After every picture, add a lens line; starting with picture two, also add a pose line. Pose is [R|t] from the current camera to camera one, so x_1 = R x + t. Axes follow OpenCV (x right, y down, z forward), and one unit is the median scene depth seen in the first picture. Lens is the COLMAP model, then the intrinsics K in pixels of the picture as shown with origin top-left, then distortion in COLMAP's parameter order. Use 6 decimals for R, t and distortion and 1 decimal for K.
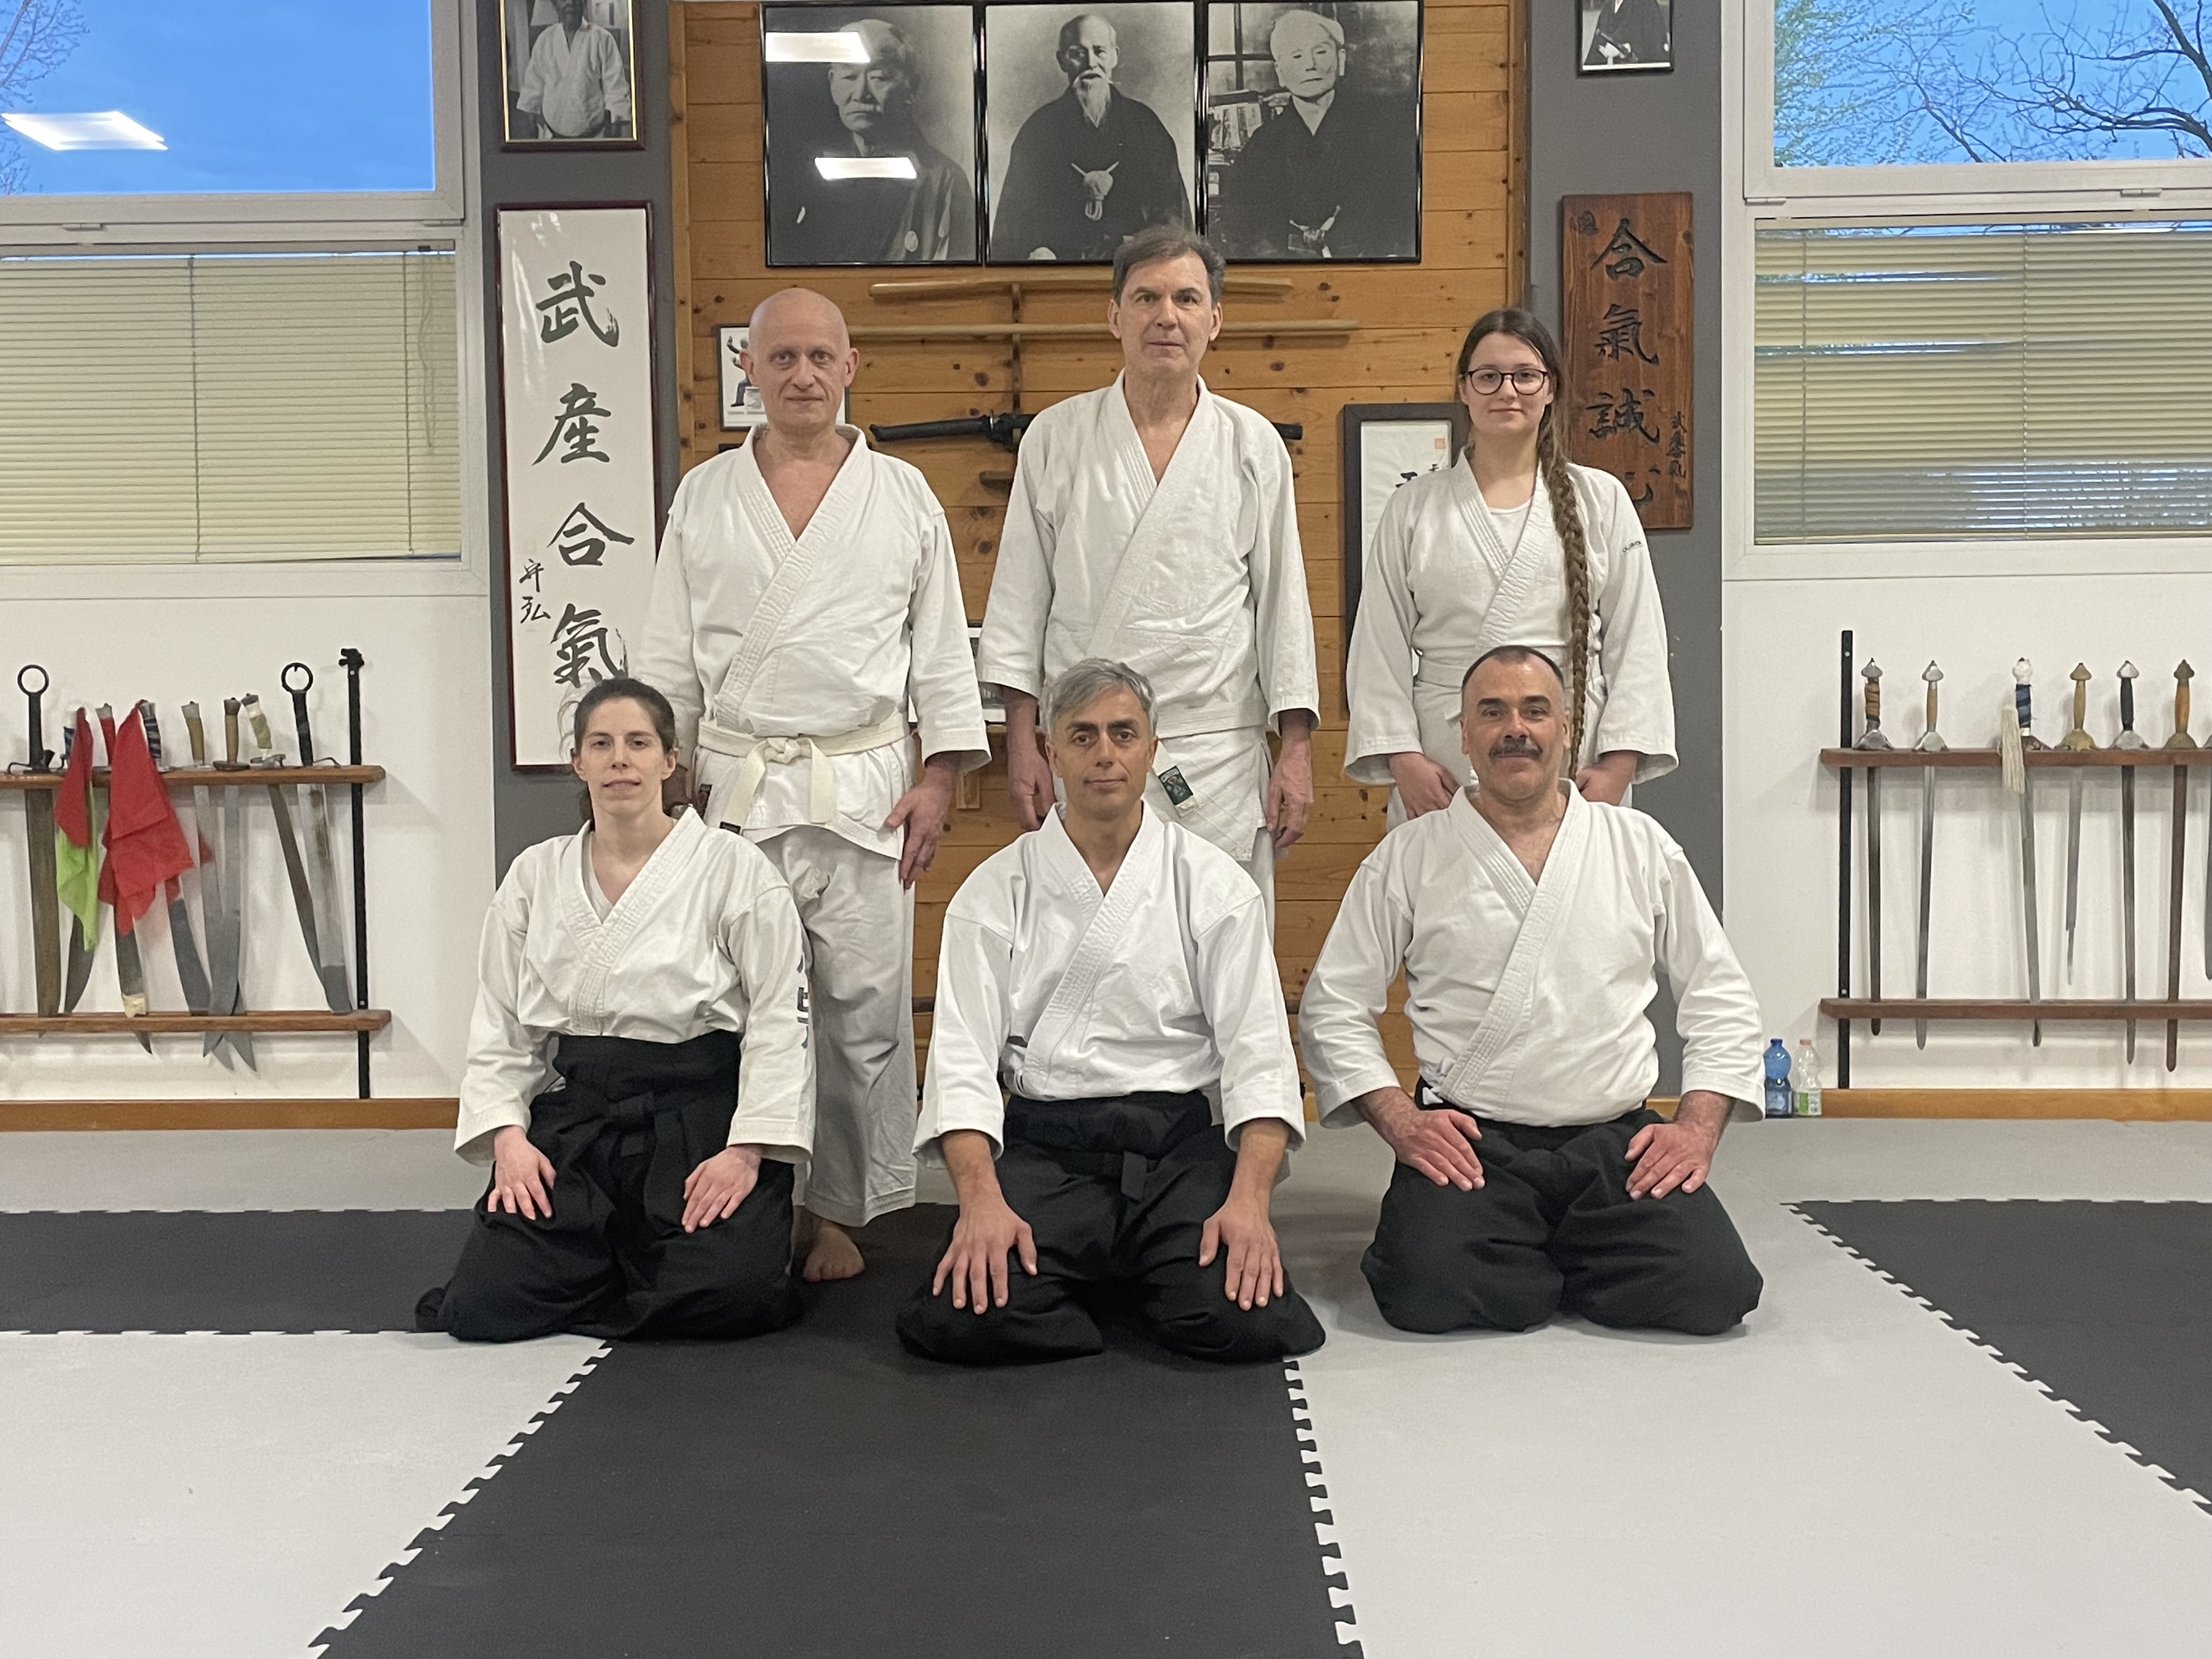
lens RADIAL K [[2395.4, 0, 1095.7], [0, 2395.4, 816.6], [0, 0, 1]] dist [0.142014, -0.315363]
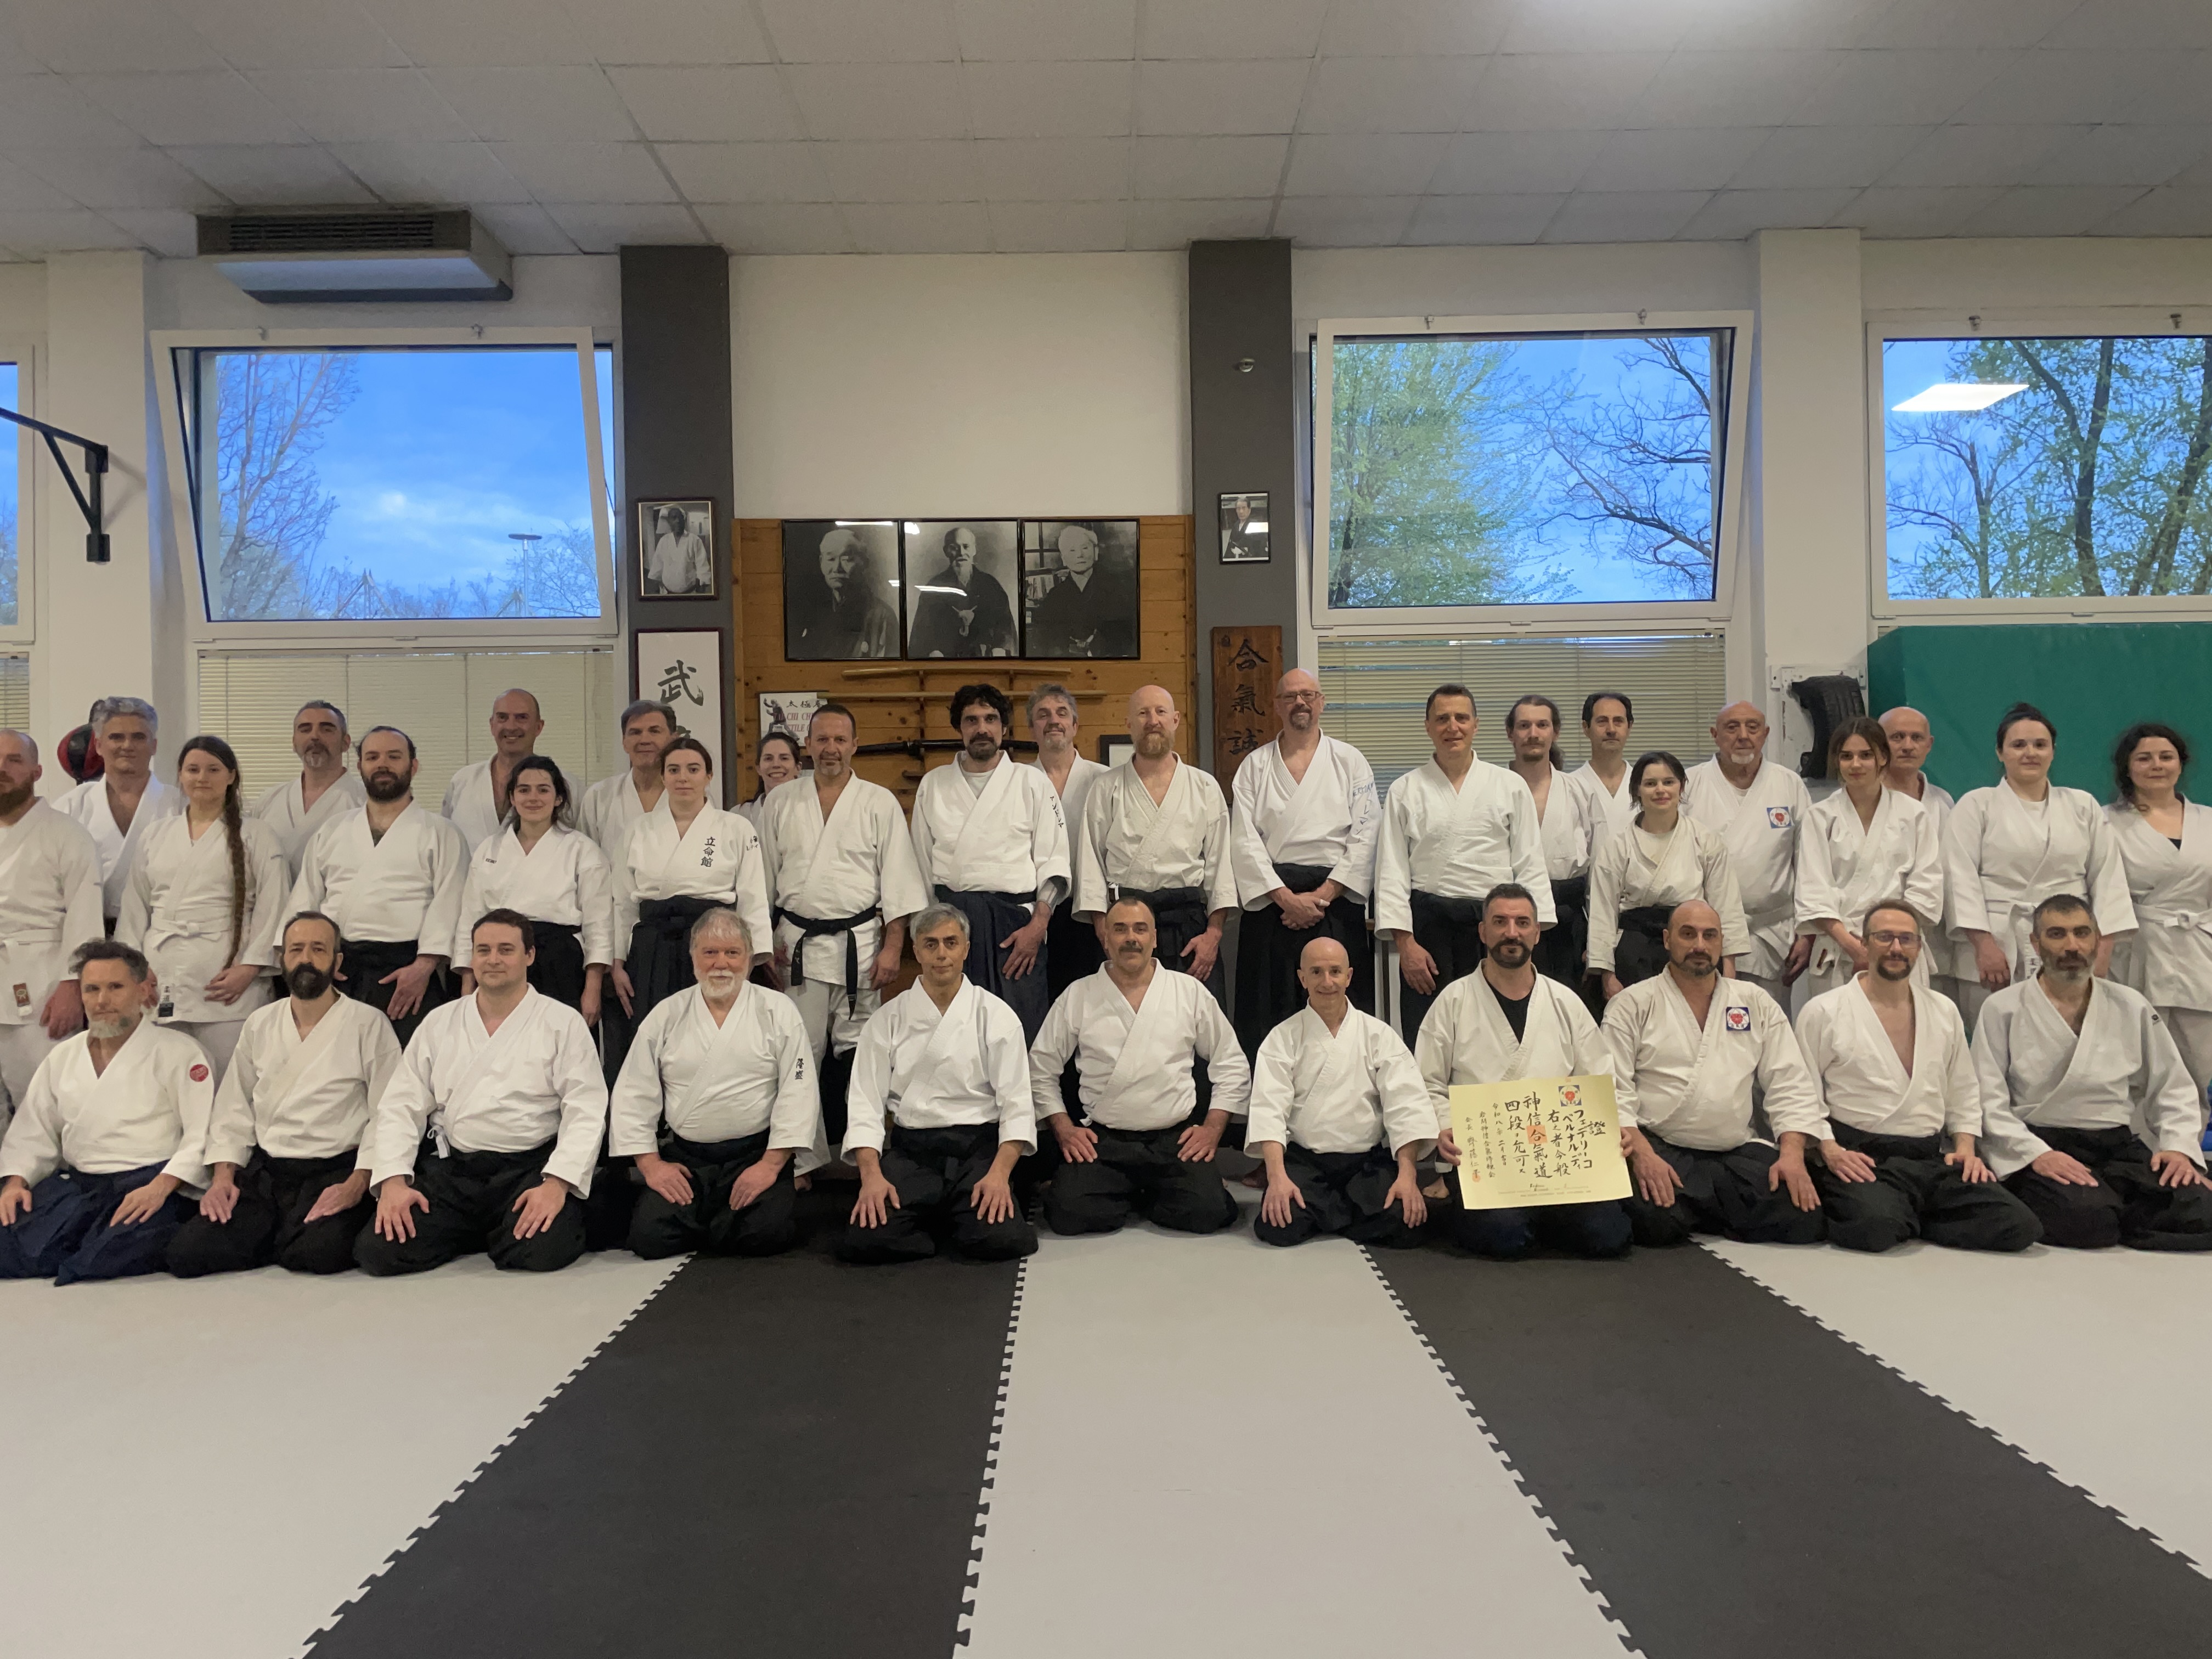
lens RADIAL K [[1656.9, 0, 1112.1], [0, 1656.9, 827.5], [0, 0, 1]] dist [0.111823, -0.170601]
pose [[0.999210, -0.005185, 0.039412, 0.062110], [0.006519, 0.999408, -0.033783, -0.056915], [-0.039213, 0.034013, 0.998652, -0.272565]]
